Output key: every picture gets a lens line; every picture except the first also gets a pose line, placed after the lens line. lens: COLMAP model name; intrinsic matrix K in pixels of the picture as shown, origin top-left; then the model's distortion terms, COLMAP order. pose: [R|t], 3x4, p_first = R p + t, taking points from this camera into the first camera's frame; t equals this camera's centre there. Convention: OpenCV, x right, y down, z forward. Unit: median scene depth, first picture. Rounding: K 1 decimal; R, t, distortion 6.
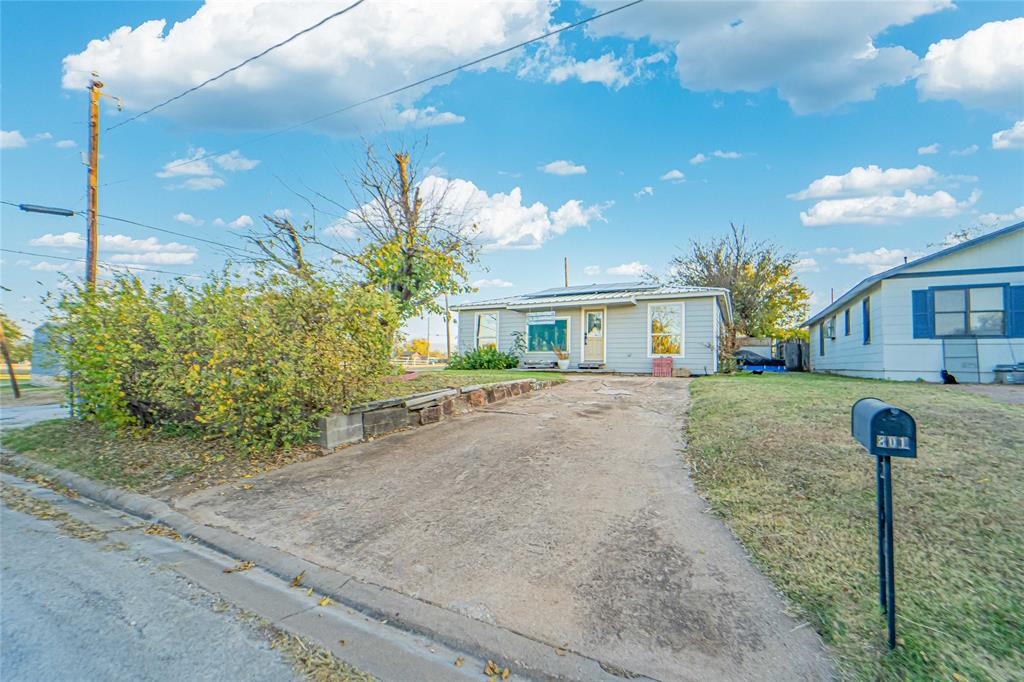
lens RADIAL K [[417.0, 0, 513.5], [0, 417.0, 345.2], [0, 0, 1]] dist [-0.019542, 0.000242]
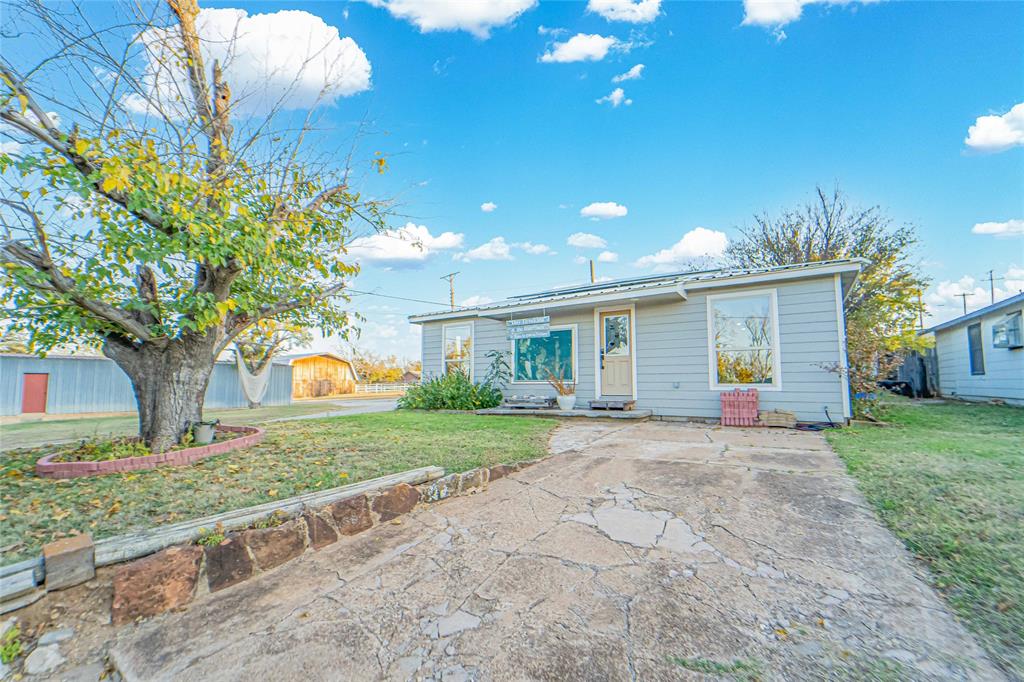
lens RADIAL K [[417.0, 0, 512.9], [0, 417.0, 344.2], [0, 0, 1]] dist [-0.019542, 0.000242]
pose [[0.995282, -0.026315, -0.093392, 0.099899], [0.021750, 0.998534, -0.049568, -0.010258], [0.094560, 0.047303, 0.994395, 0.376546]]
